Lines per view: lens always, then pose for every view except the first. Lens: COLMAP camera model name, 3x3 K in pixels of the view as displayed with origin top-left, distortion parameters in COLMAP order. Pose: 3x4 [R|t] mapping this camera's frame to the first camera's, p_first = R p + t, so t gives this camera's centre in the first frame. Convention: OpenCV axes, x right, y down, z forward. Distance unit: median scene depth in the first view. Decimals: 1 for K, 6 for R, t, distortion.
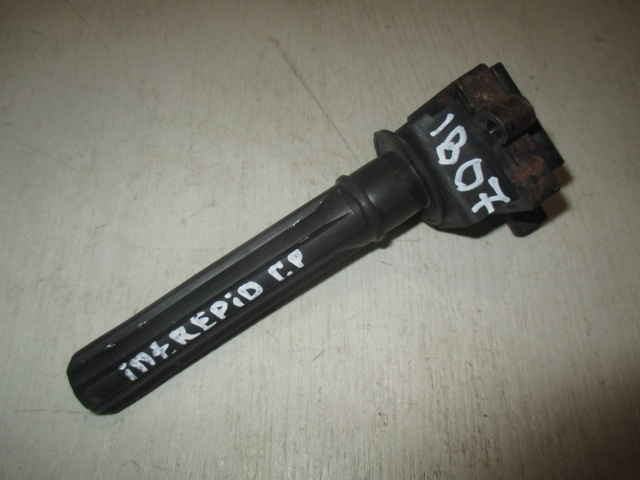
lens RADIAL K [[525.2, 0, 330.4], [0, 525.2, 242.1], [0, 0, 1]] dist [-0.029757, 0.011740]
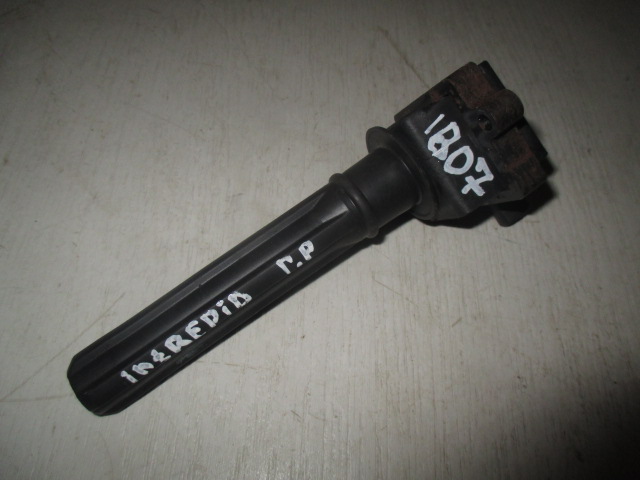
lens RADIAL K [[525.2, 0, 330.4], [0, 525.2, 242.1], [0, 0, 1]] dist [-0.029757, 0.011740]
pose [[0.998873, 0.044862, 0.015481, -0.282641], [-0.044704, 0.998946, -0.010422, 0.071435], [-0.015932, 0.009718, 0.999826, -0.057656]]
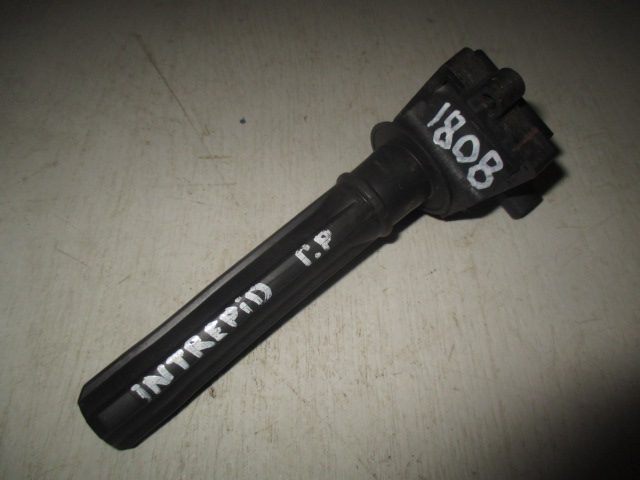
lens RADIAL K [[525.2, 0, 330.4], [0, 525.2, 242.1], [0, 0, 1]] dist [-0.029757, 0.011740]
pose [[0.998835, -0.048099, 0.003998, 0.377294], [0.048250, 0.993046, -0.107389, 0.258900], [0.001195, 0.107456, 0.994209, -0.082043]]
